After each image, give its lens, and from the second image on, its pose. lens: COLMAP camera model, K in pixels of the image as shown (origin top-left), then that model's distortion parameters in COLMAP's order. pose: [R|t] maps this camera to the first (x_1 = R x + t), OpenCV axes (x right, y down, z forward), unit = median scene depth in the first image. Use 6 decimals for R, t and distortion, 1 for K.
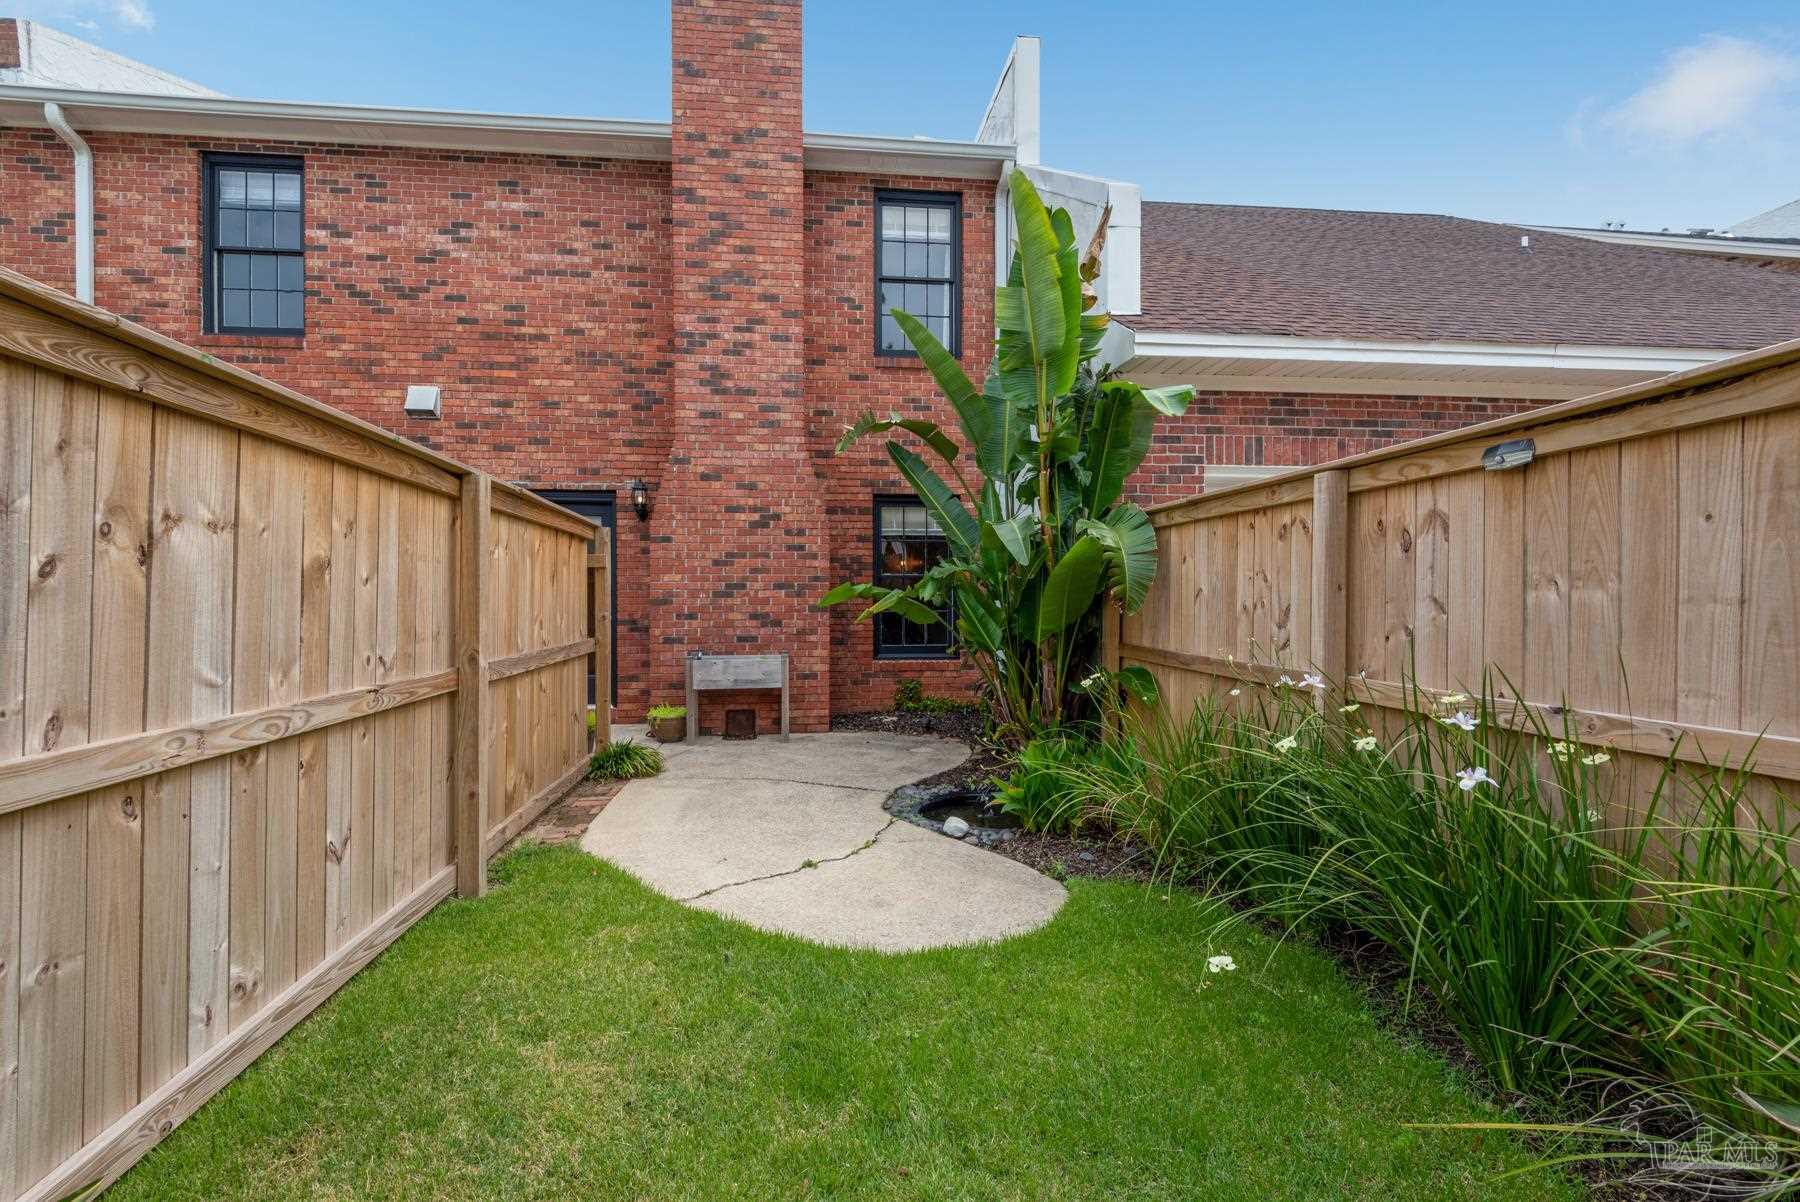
lens RADIAL K [[810.9, 0, 895.2], [0, 810.9, 603.9], [0, 0, 1]] dist [0.017884, -0.005075]
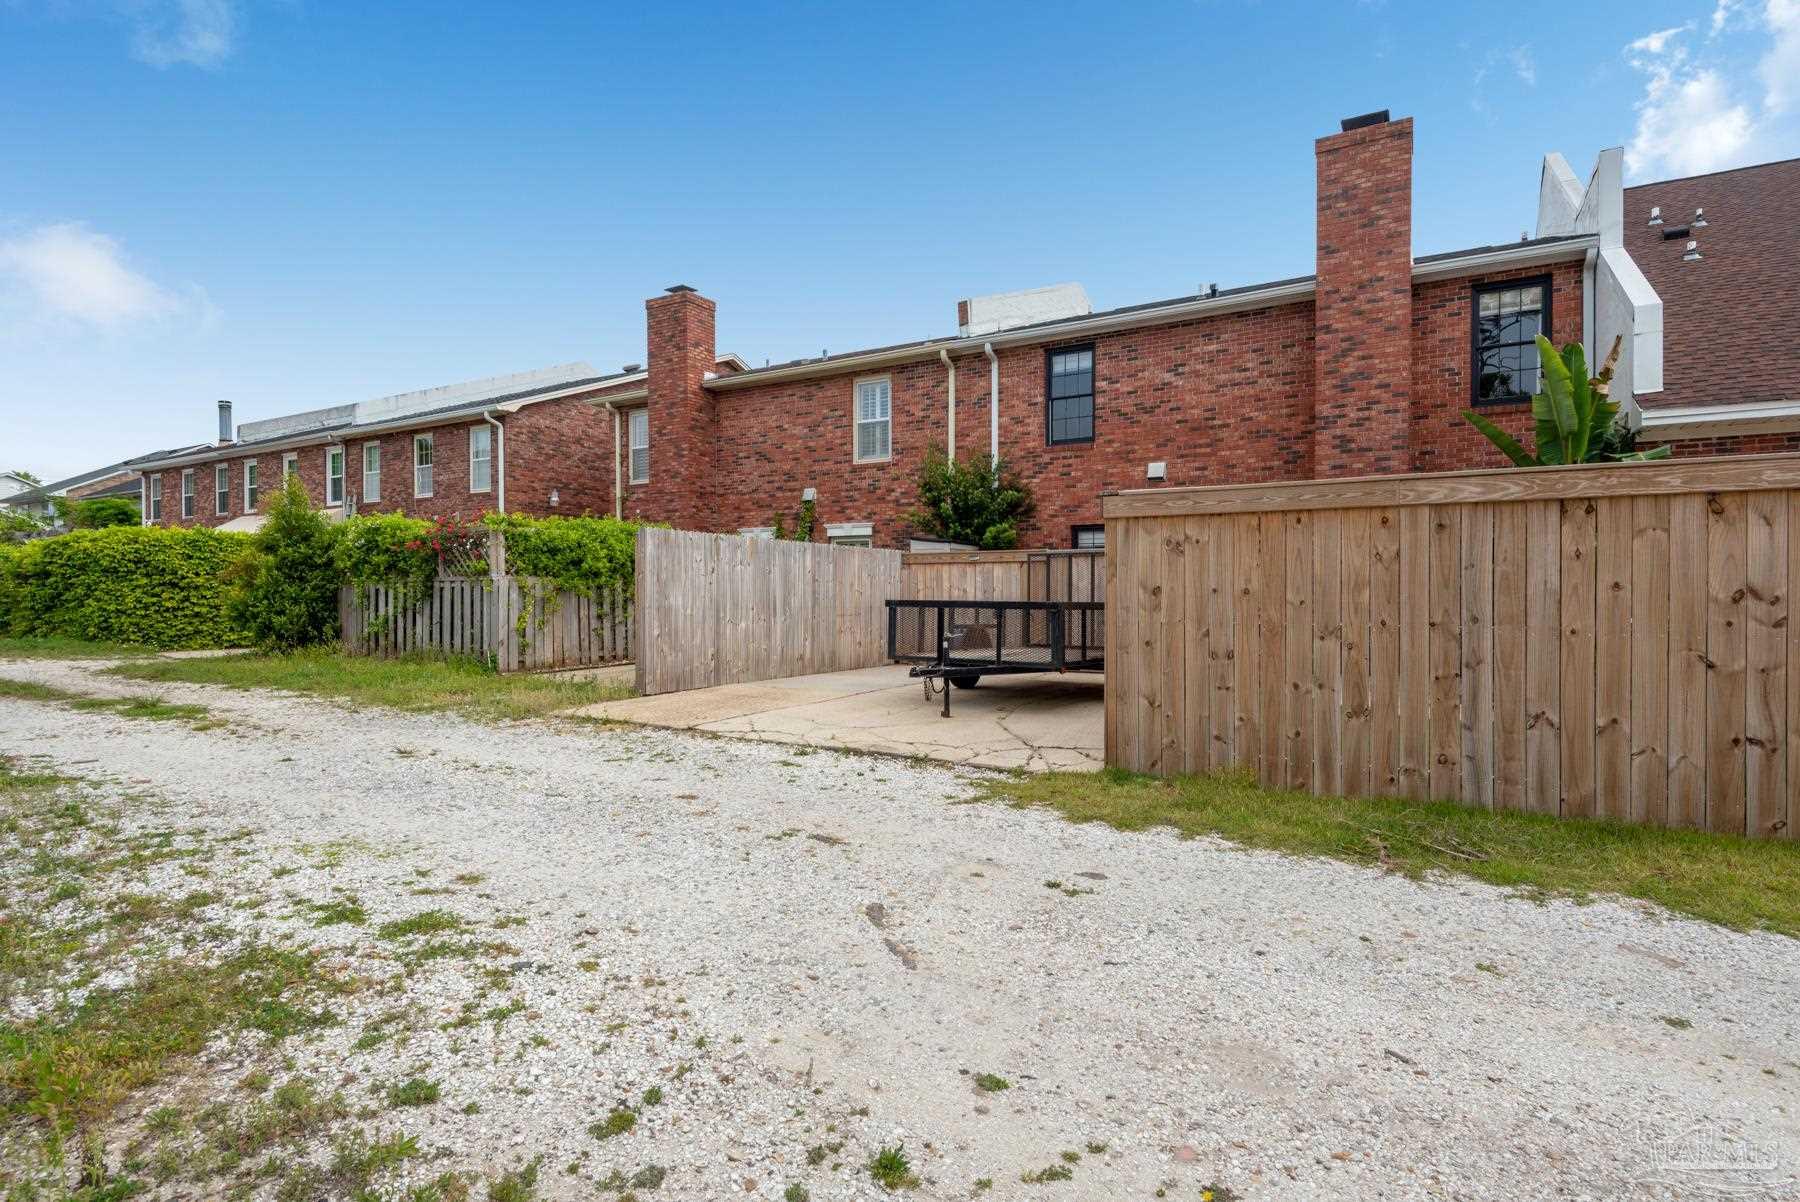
lens RADIAL K [[891.7, 0, 896.4], [0, 891.7, 610.1], [0, 0, 1]] dist [0.002375, -0.001963]
pose [[0.786129, 0.011883, -0.617948, 0.154245], [-0.005008, 0.999905, 0.012856, 0.021032], [0.618042, -0.007012, 0.786114, -0.816756]]
